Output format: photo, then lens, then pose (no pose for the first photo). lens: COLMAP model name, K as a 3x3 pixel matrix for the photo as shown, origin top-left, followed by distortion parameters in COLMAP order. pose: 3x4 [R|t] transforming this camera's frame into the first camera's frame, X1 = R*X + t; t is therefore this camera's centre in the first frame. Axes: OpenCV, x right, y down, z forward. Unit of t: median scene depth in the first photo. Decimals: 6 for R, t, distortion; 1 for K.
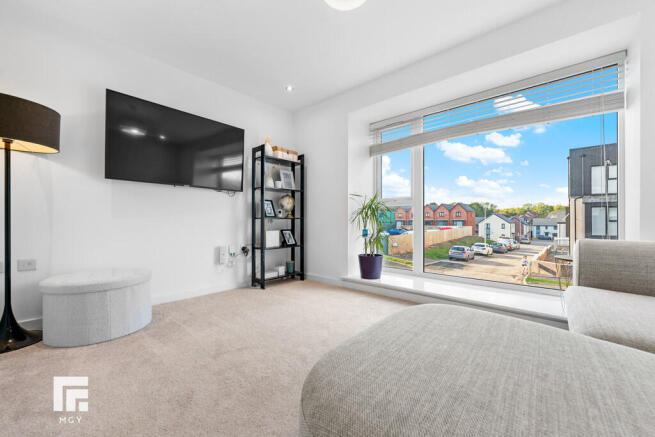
lens RADIAL K [[266.9, 0, 328.6], [0, 266.9, 224.4], [0, 0, 1]] dist [0.003818, -0.000204]
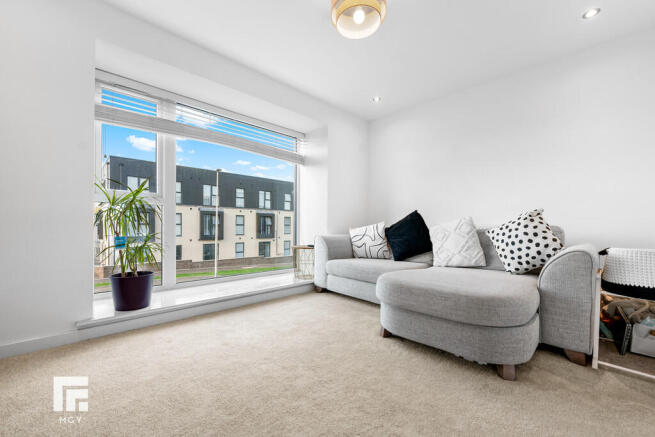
lens RADIAL K [[266.9, 0, 330.6], [0, 266.9, 231.2], [0, 0, 1]] dist [0.003818, -0.000204]
pose [[0.103229, -0.017331, 0.994507, -0.453614], [0.006425, 0.999839, 0.016757, -0.001877], [-0.994637, 0.004660, 0.103324, 0.421023]]
